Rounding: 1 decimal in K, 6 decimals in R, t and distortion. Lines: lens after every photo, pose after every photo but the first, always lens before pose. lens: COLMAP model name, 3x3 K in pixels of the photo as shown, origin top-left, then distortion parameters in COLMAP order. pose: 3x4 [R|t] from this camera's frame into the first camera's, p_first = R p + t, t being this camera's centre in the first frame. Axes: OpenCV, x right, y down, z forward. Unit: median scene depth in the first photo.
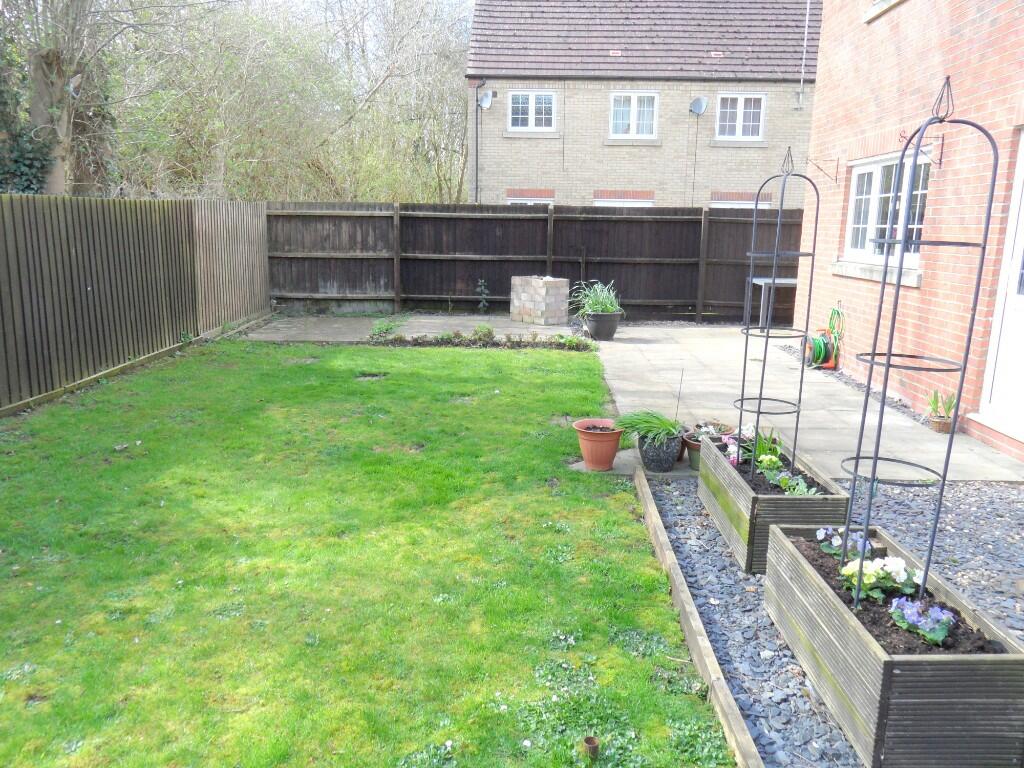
lens RADIAL K [[749.2, 0, 510.7], [0, 749.2, 384.9], [0, 0, 1]] dist [-0.026262, 0.024138]
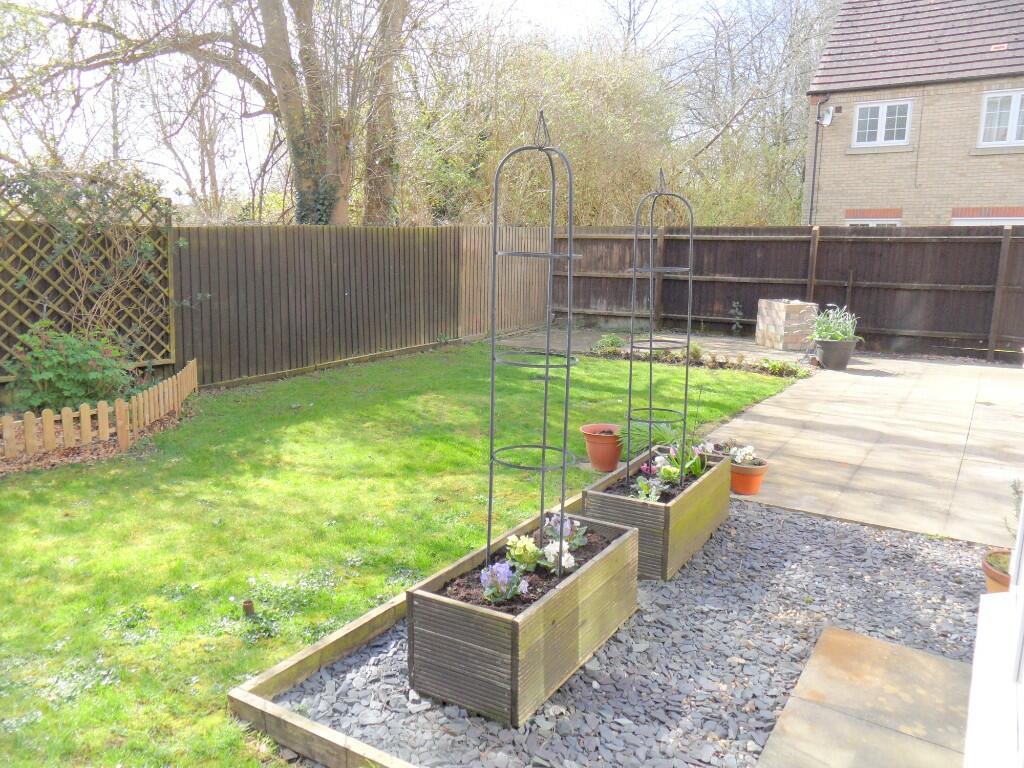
lens RADIAL K [[749.2, 0, 507.9], [0, 749.2, 384.8], [0, 0, 1]] dist [-0.026262, 0.024138]
pose [[0.856635, 0.089564, -0.508089, 0.211611], [-0.105190, 0.994450, -0.002052, 0.002754], [0.505085, 0.055204, 0.861302, -0.000017]]
